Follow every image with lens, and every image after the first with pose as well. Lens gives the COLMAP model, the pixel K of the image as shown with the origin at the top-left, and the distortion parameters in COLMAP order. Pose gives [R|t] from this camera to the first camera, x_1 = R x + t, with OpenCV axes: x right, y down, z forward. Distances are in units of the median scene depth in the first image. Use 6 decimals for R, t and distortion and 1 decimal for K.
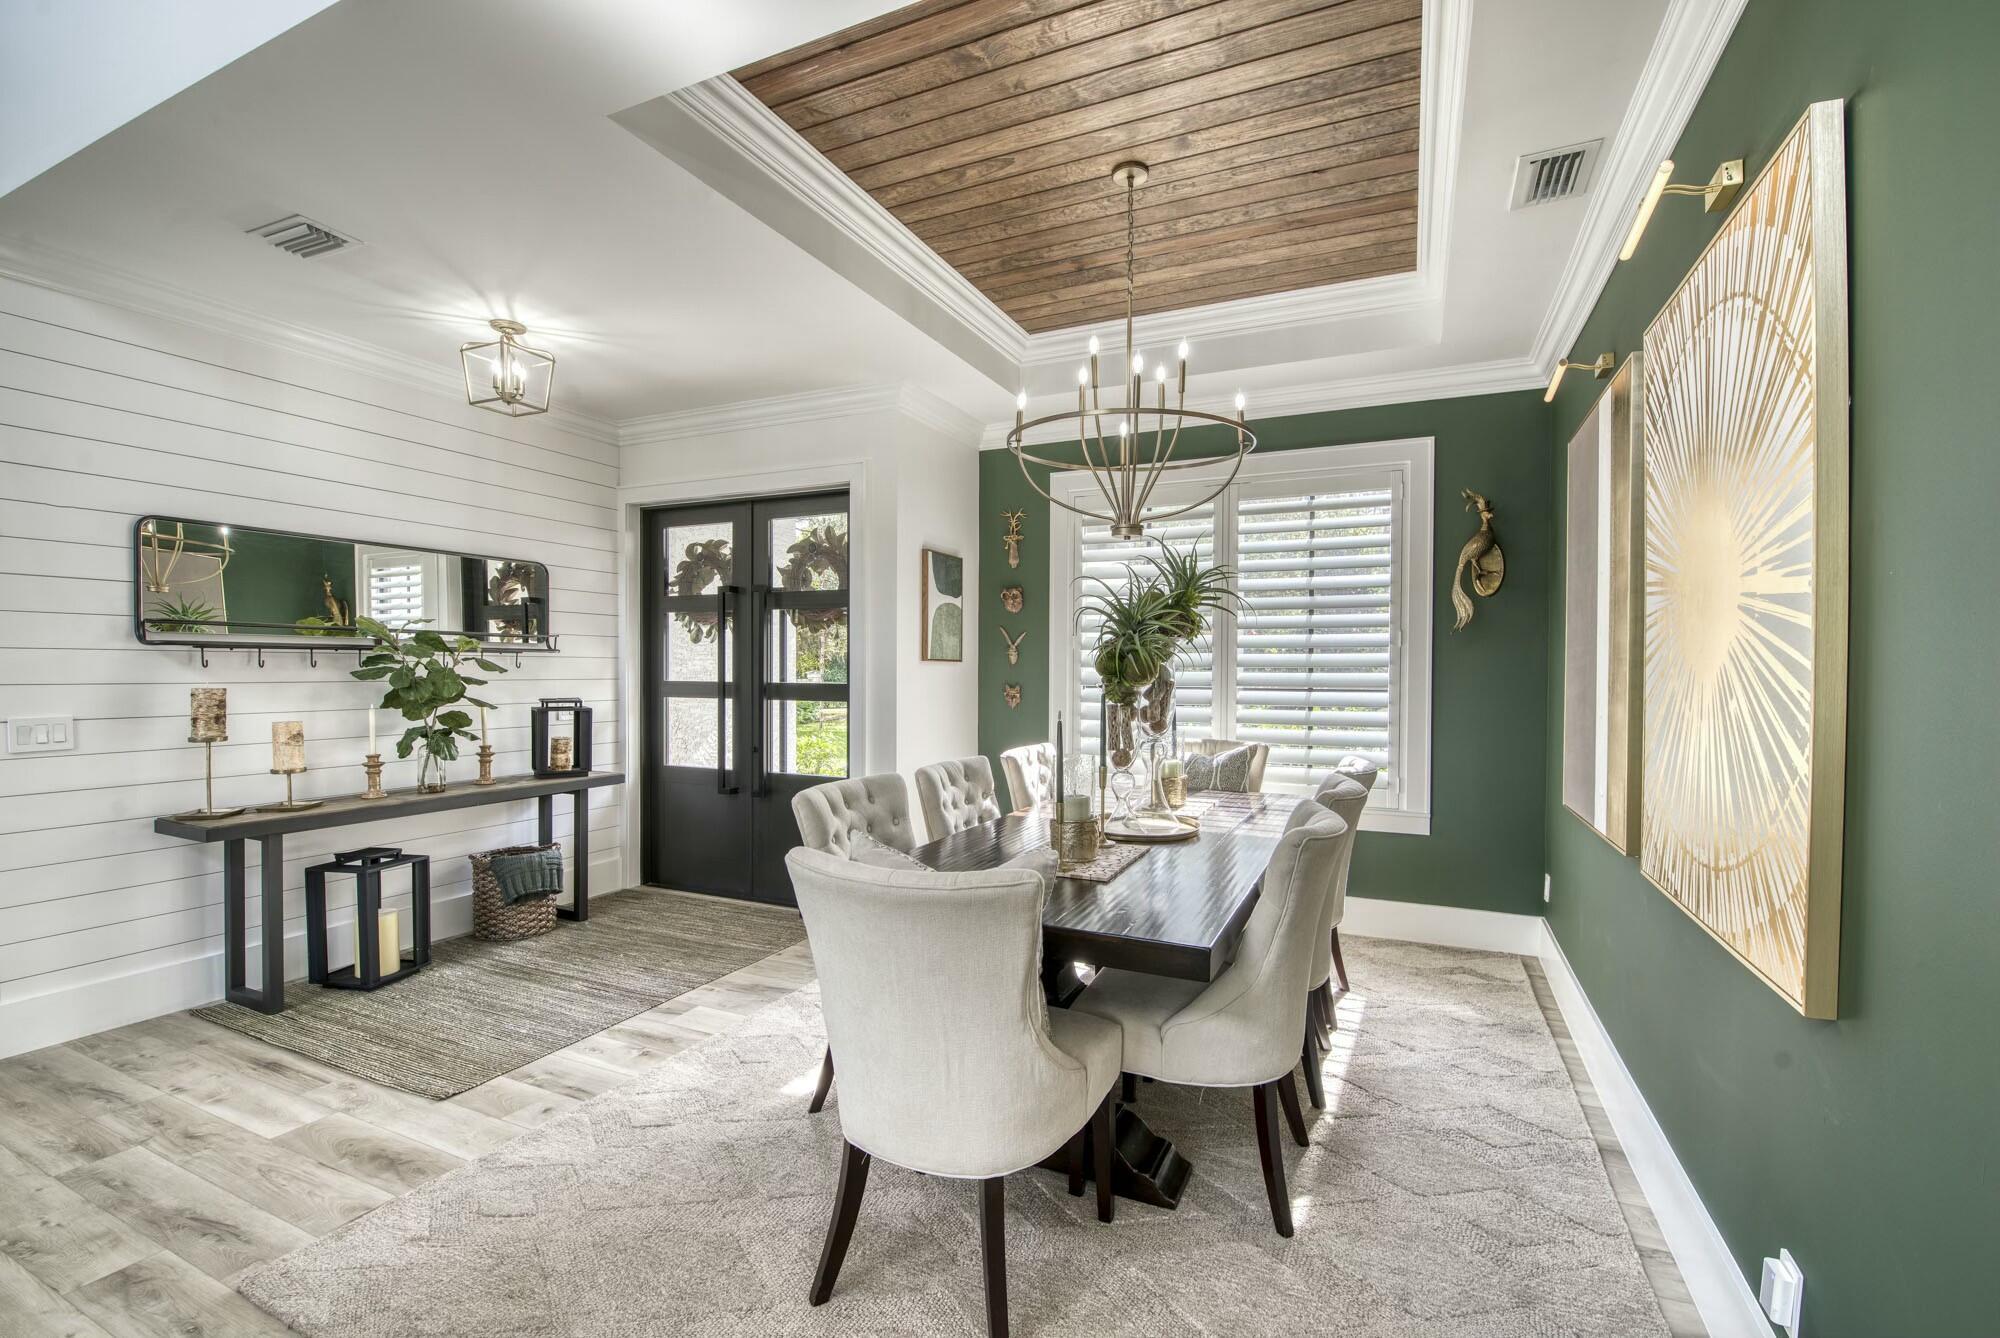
lens RADIAL K [[884.6, 0, 1006.3], [0, 884.6, 675.7], [0, 0, 1]] dist [-0.000871, -0.000048]
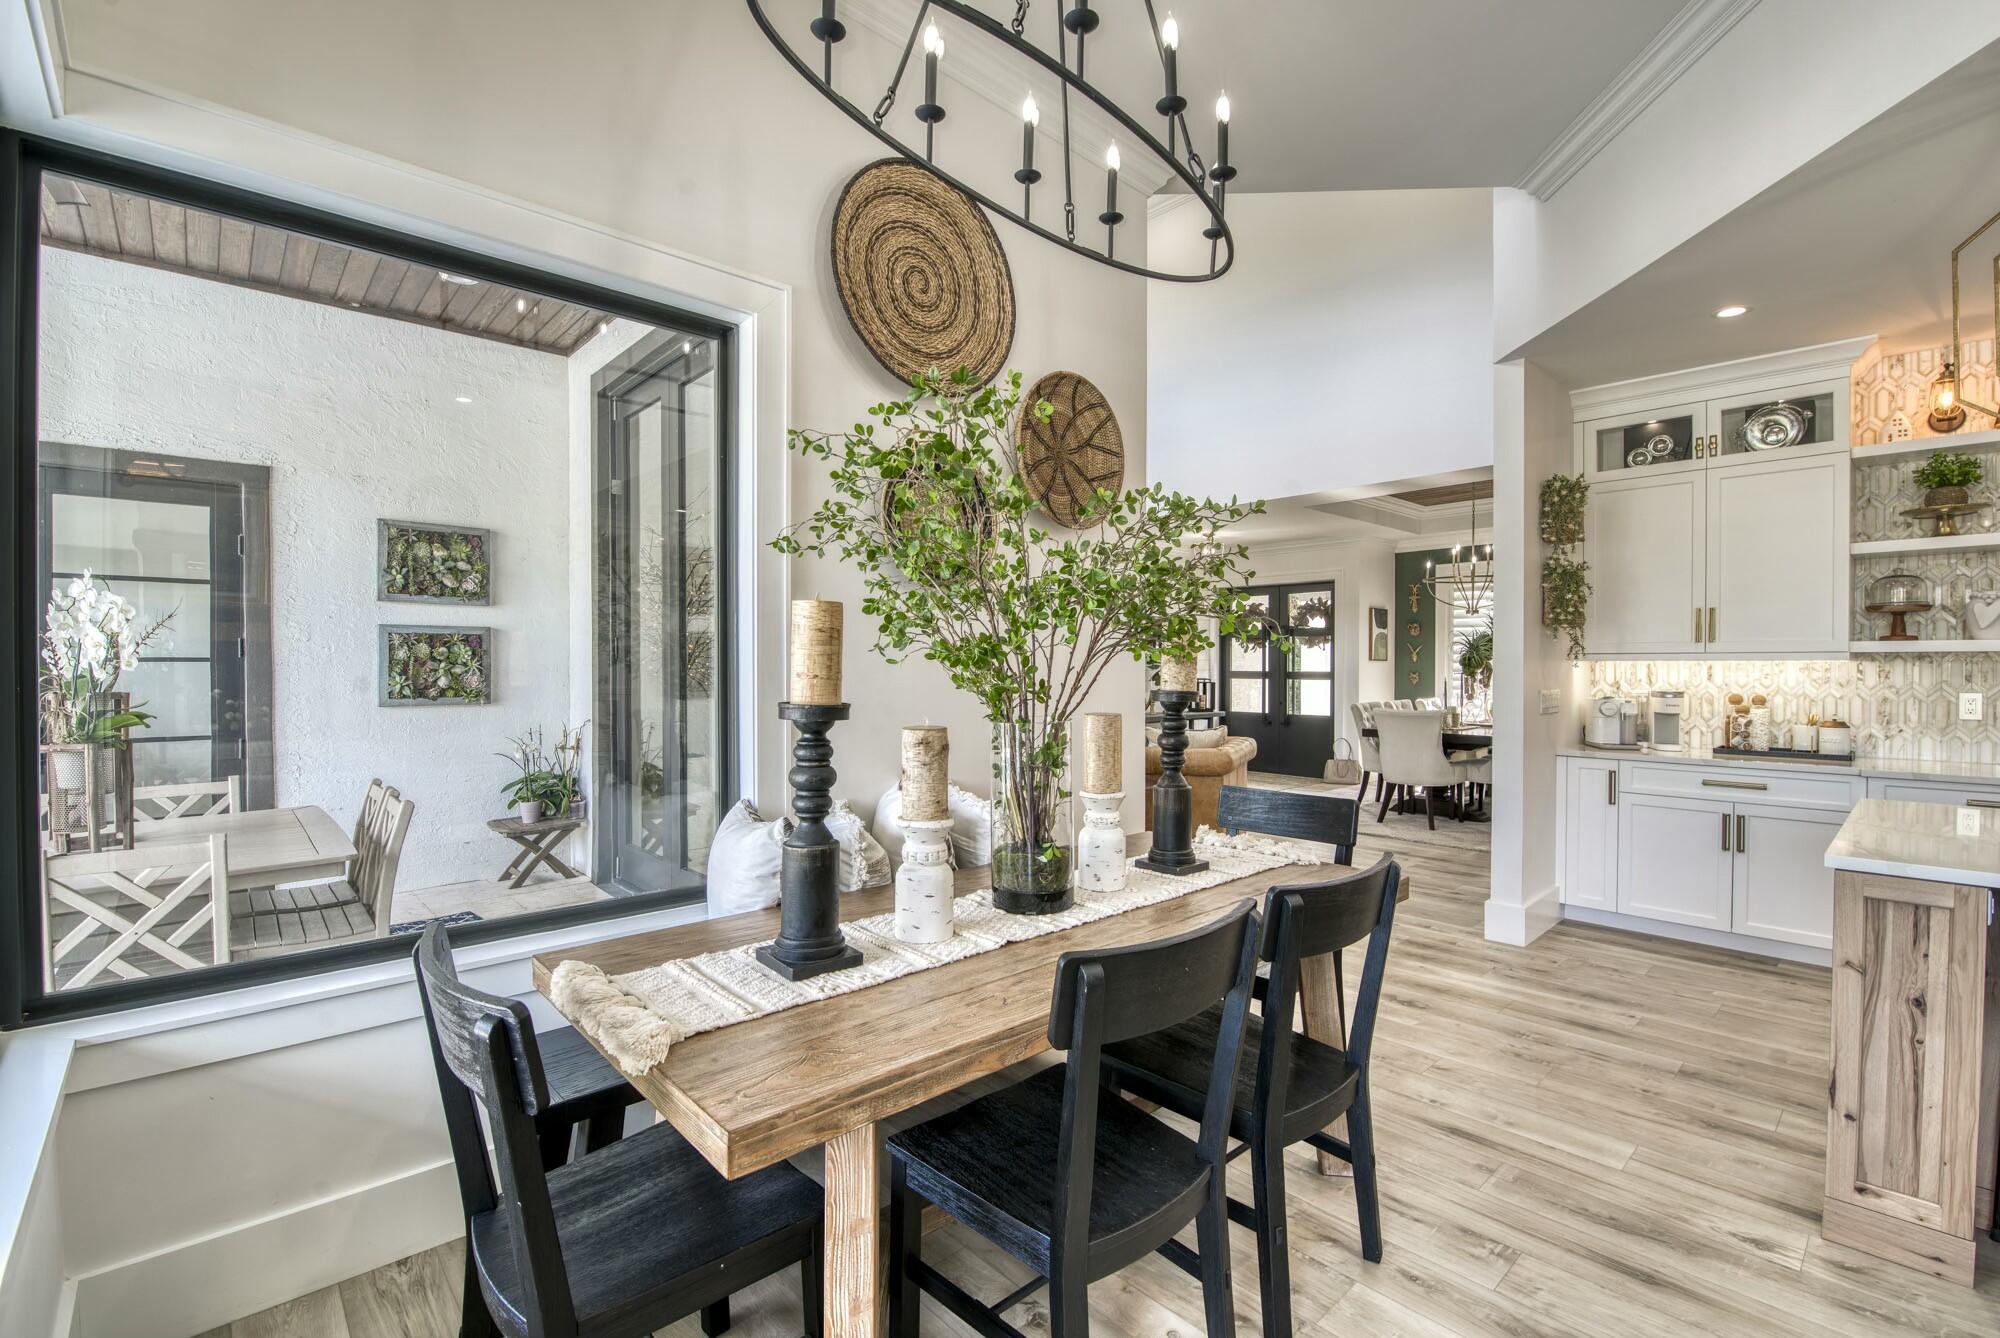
lens RADIAL K [[884.6, 0, 1006.3], [0, 884.6, 675.7], [0, 0, 1]] dist [-0.000871, -0.000048]
pose [[0.926361, 0.001629, -0.376633, -0.110992], [-0.001384, 0.999999, 0.000921, 0.019266], [0.376634, -0.000332, 0.926362, -1.379532]]
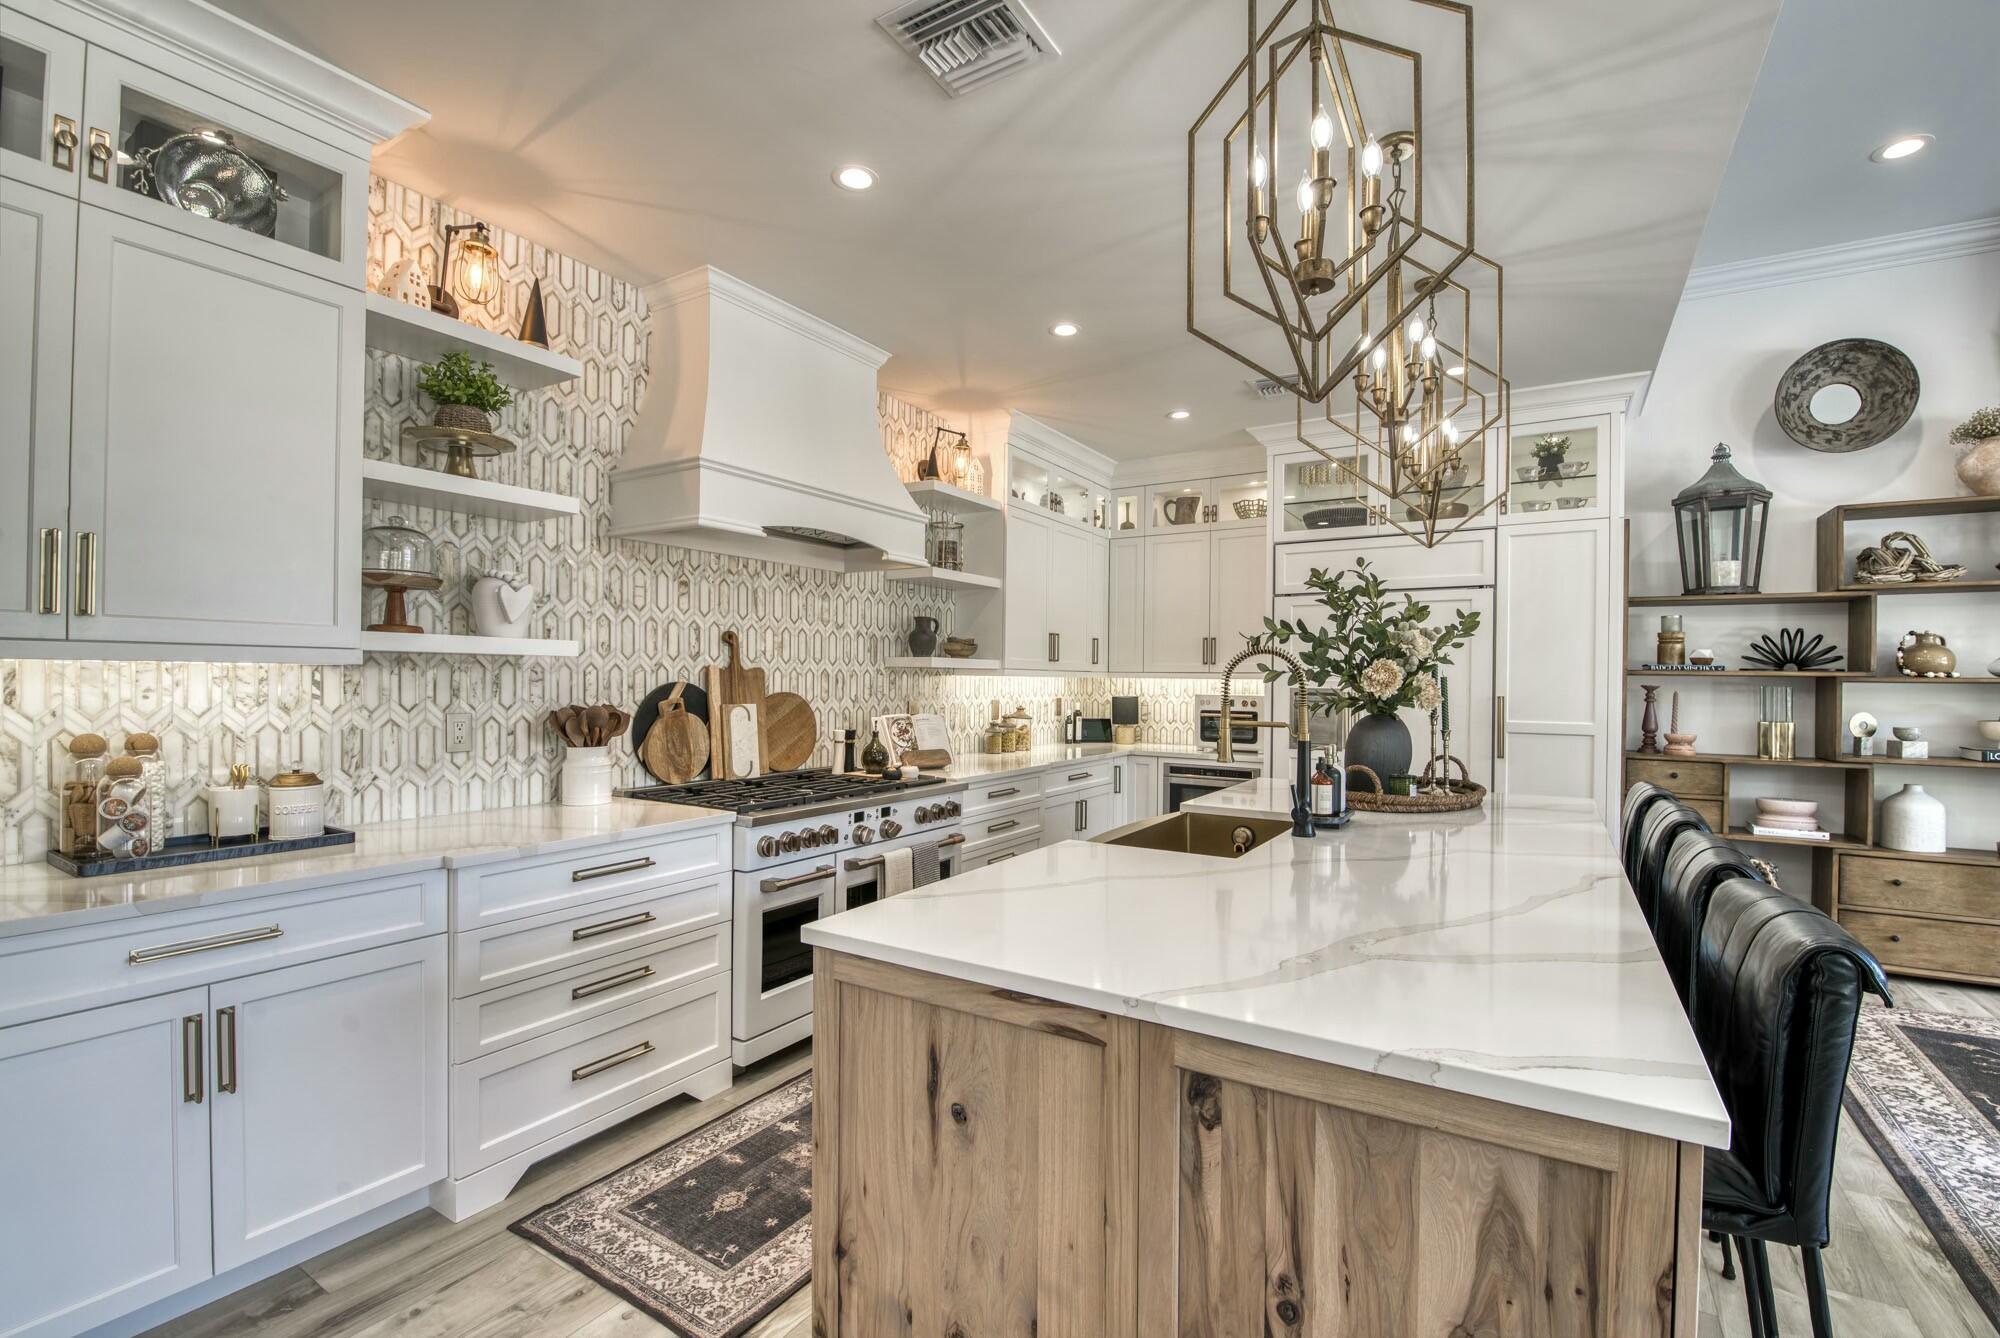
lens RADIAL K [[861.5, 0, 1020.7], [0, 861.5, 682.7], [0, 0, 1]] dist [-0.000186, -0.011951]
pose [[0.111319, -0.007525, 0.993756, -0.098772], [0.001678, 0.999971, 0.007384, 0.011124], [-0.993783, 0.000845, 0.111328, -0.655889]]
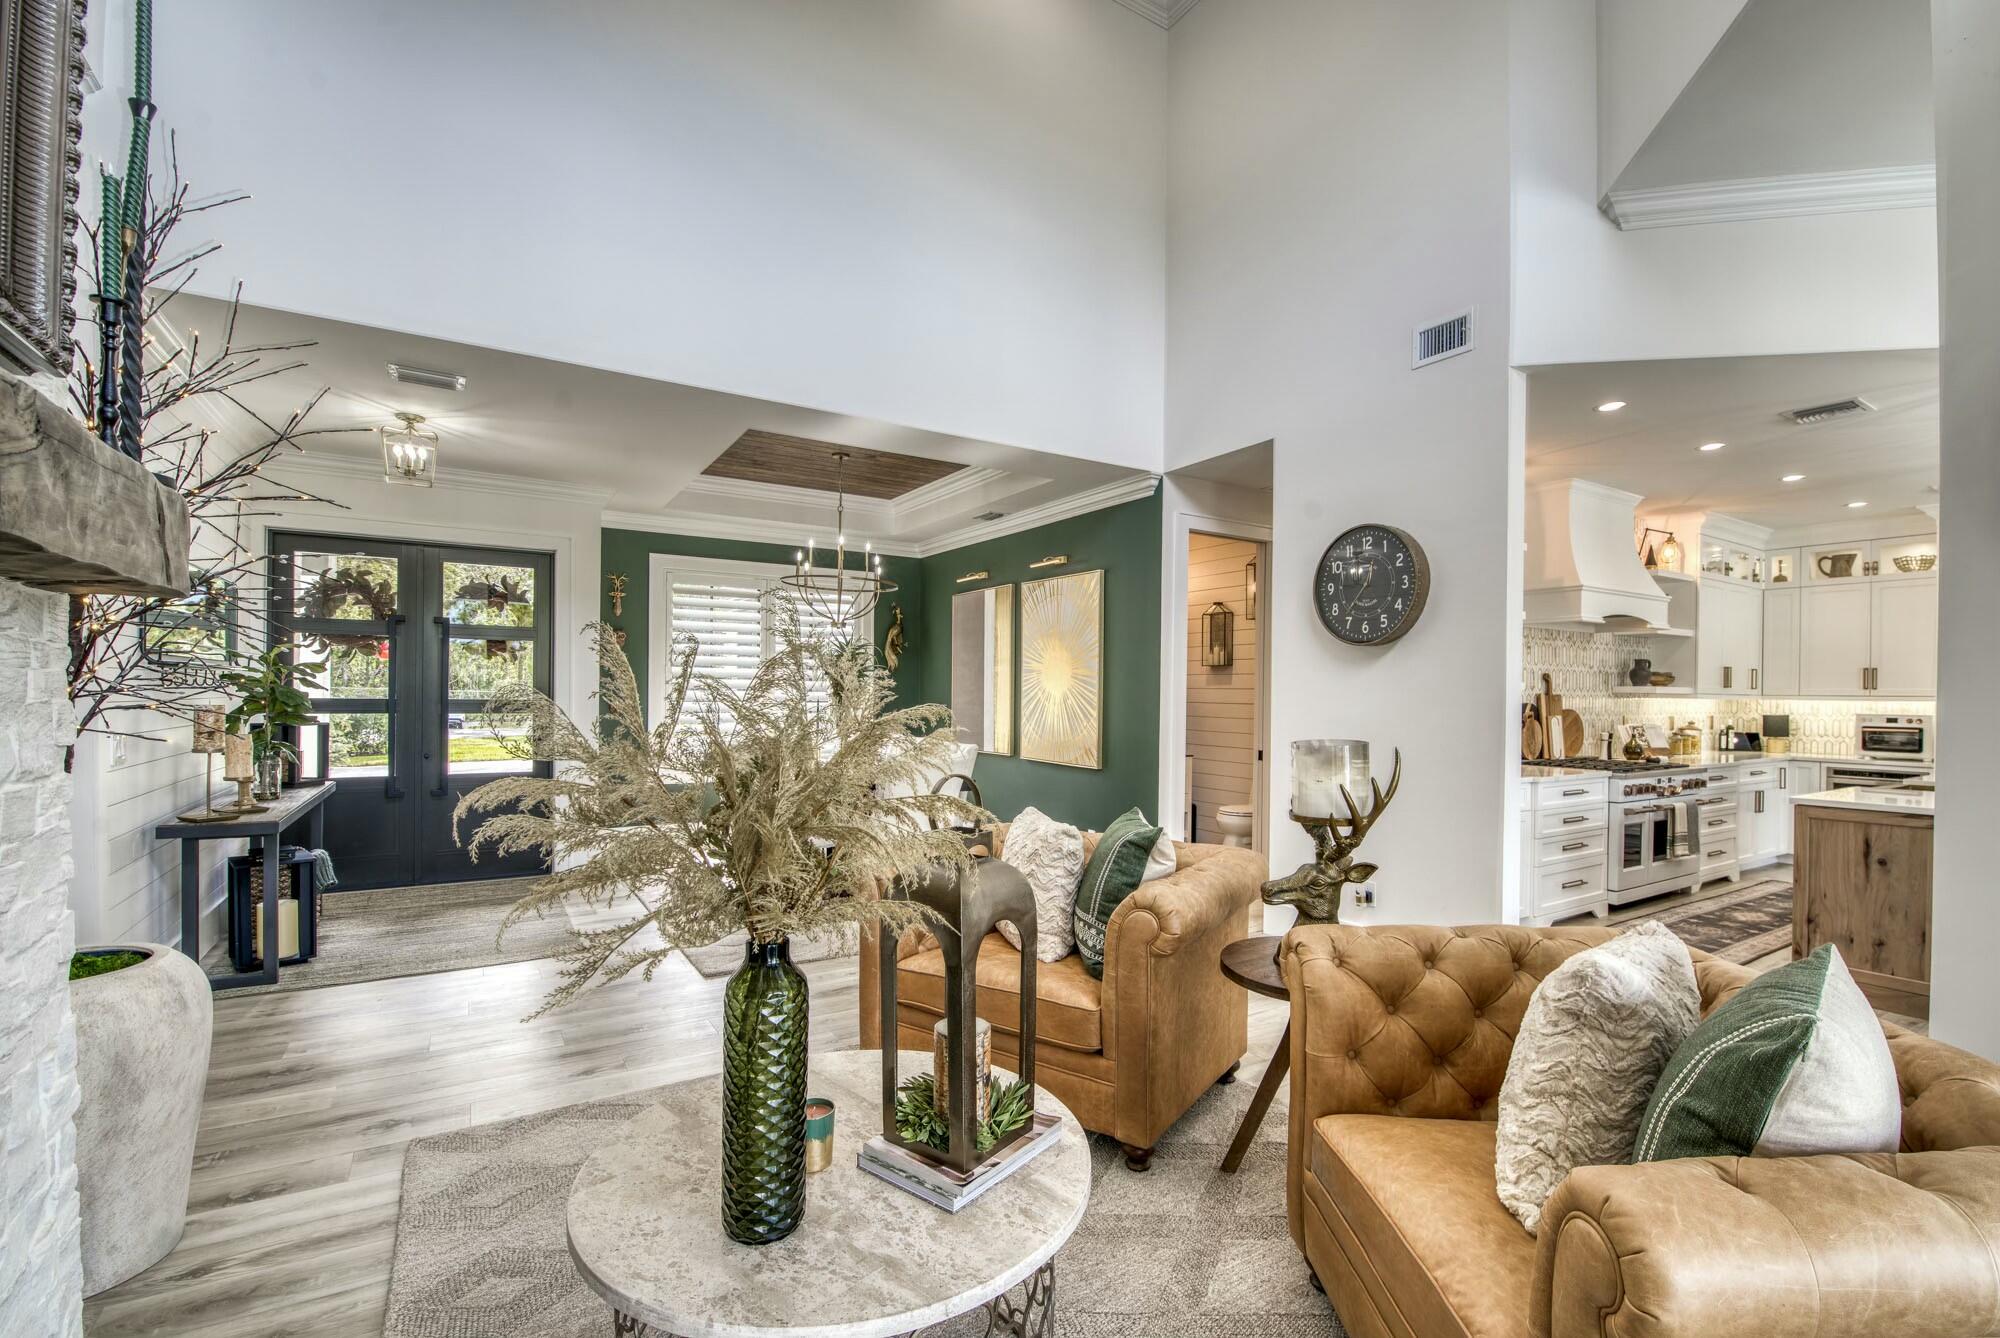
lens RADIAL K [[876.3, 0, 1031.9], [0, 876.3, 695.8], [0, 0, 1]] dist [-0.000208, -0.012691]
pose [[0.536763, -0.001280, 0.843732, -0.950176], [0.000326, 0.999999, 0.001310, 0.003196], [-0.843733, -0.000428, 0.536763, -0.354428]]
